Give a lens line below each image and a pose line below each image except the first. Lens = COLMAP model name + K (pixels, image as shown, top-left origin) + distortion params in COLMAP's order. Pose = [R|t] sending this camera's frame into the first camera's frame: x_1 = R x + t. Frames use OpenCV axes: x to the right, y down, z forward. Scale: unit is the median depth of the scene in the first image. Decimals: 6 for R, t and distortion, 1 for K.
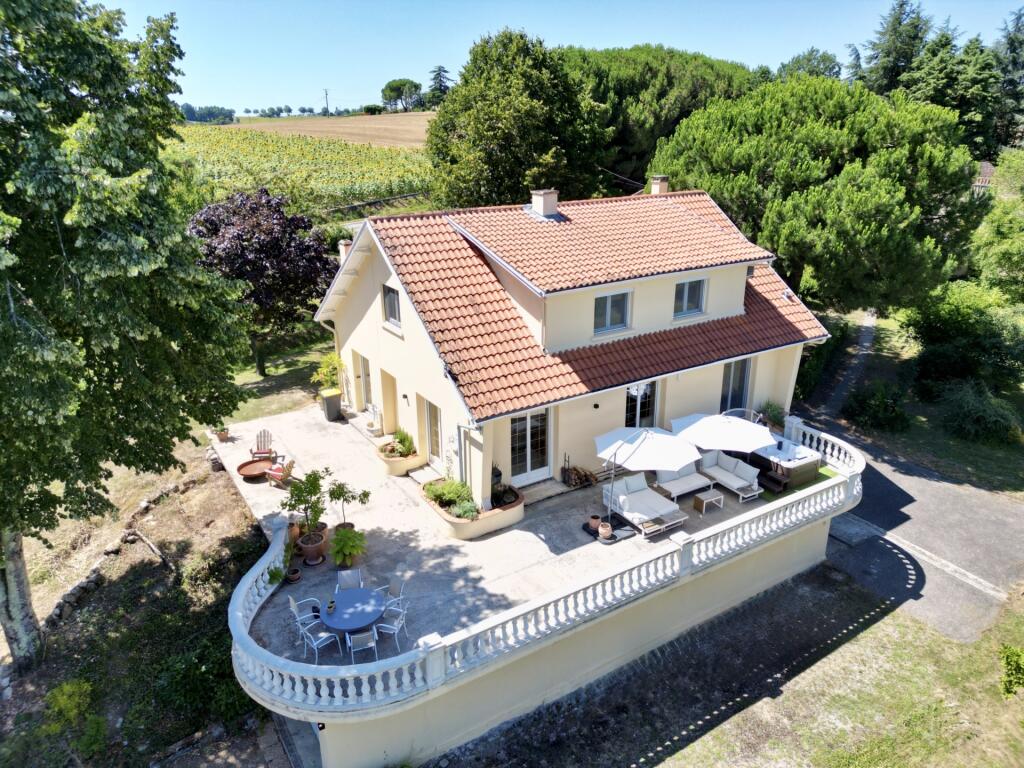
lens RADIAL K [[726.1, 0, 514.3], [0, 726.1, 384.3], [0, 0, 1]] dist [0.037098, -0.005810]
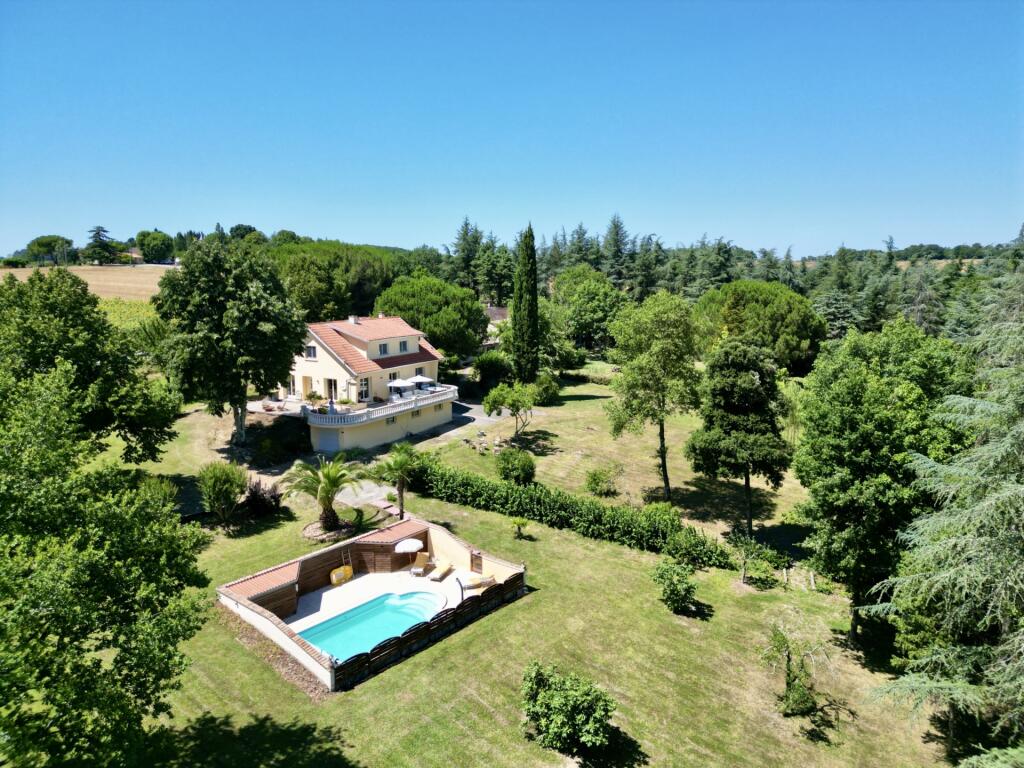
lens RADIAL K [[726.1, 0, 512.3], [0, 726.1, 382.6], [0, 0, 1]] dist [0.037098, -0.005810]
pose [[0.888102, -0.063331, 0.455263, -0.689483], [0.149917, 0.976210, -0.156652, 0.524513], [-0.434511, 0.207374, 0.876468, -1.713837]]
